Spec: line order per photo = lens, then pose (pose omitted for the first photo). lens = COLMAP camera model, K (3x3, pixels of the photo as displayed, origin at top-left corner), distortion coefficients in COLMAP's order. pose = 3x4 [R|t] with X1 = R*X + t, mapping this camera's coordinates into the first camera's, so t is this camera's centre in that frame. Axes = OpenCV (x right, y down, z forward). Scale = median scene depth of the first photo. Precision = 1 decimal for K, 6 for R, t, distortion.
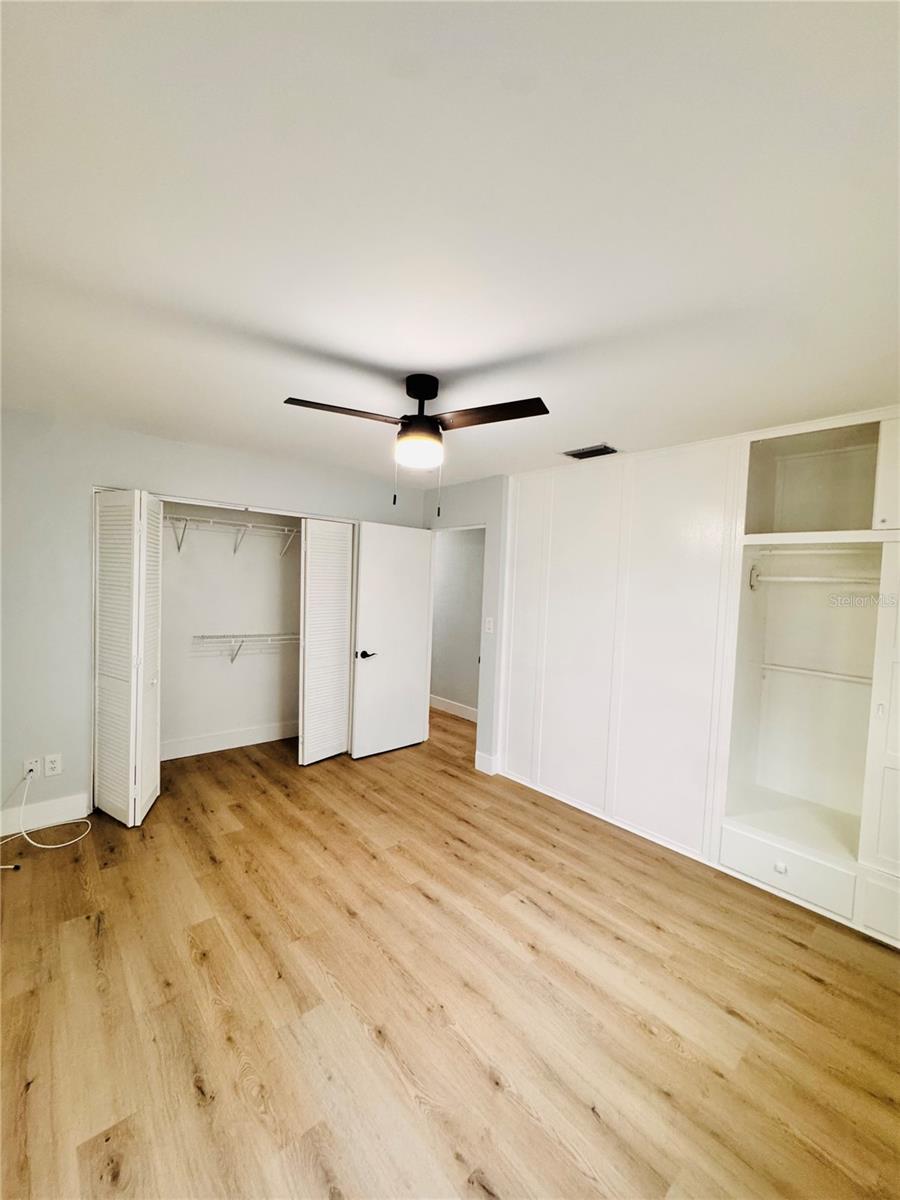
lens RADIAL K [[481.2, 0, 452.7], [0, 481.2, 603.2], [0, 0, 1]] dist [-0.000829, 0.000329]
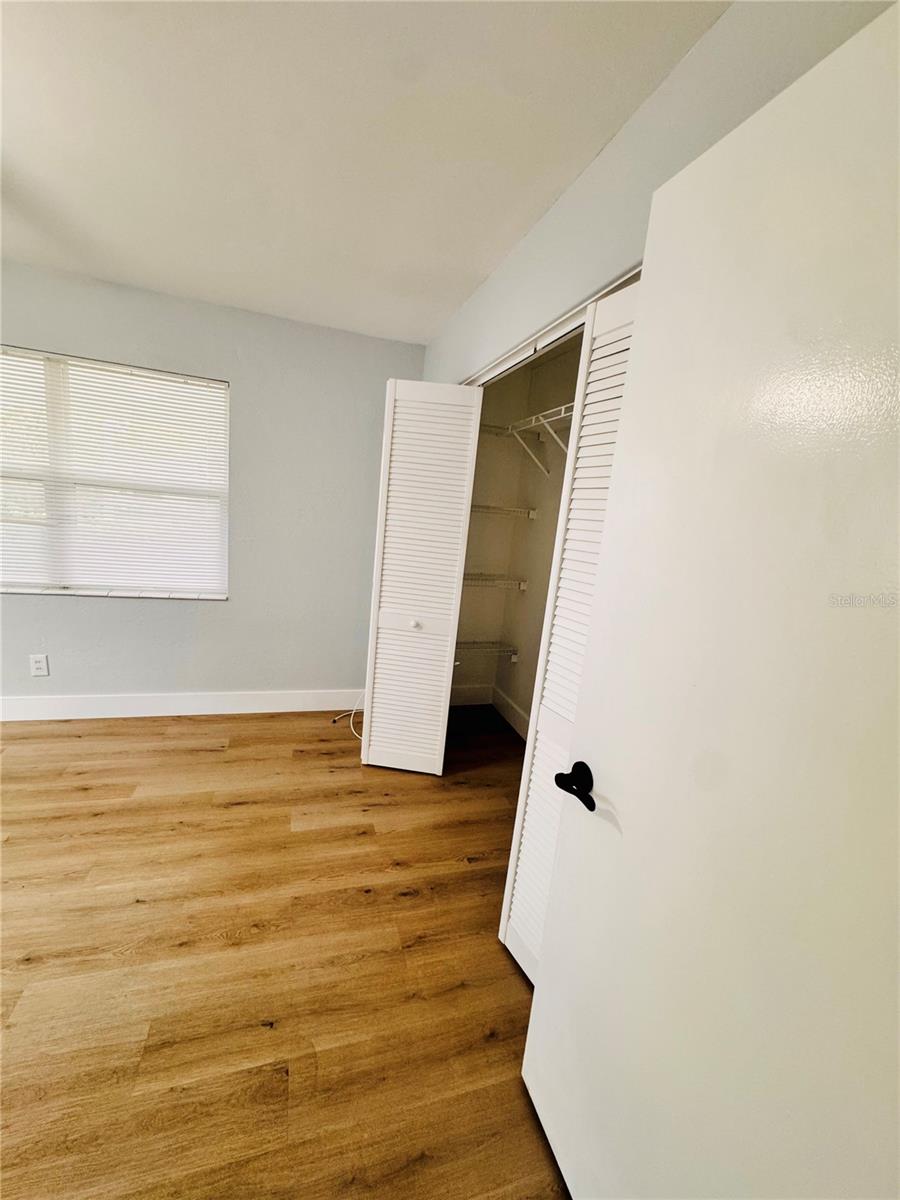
lens RADIAL K [[481.2, 0, 452.7], [0, 481.2, 603.2], [0, 0, 1]] dist [-0.000829, 0.000329]
pose [[-0.401081, 0.093427, -0.911266, 0.095964], [-0.159109, 0.972560, 0.169741, -0.022381], [0.902119, 0.213071, -0.375210, 1.534779]]
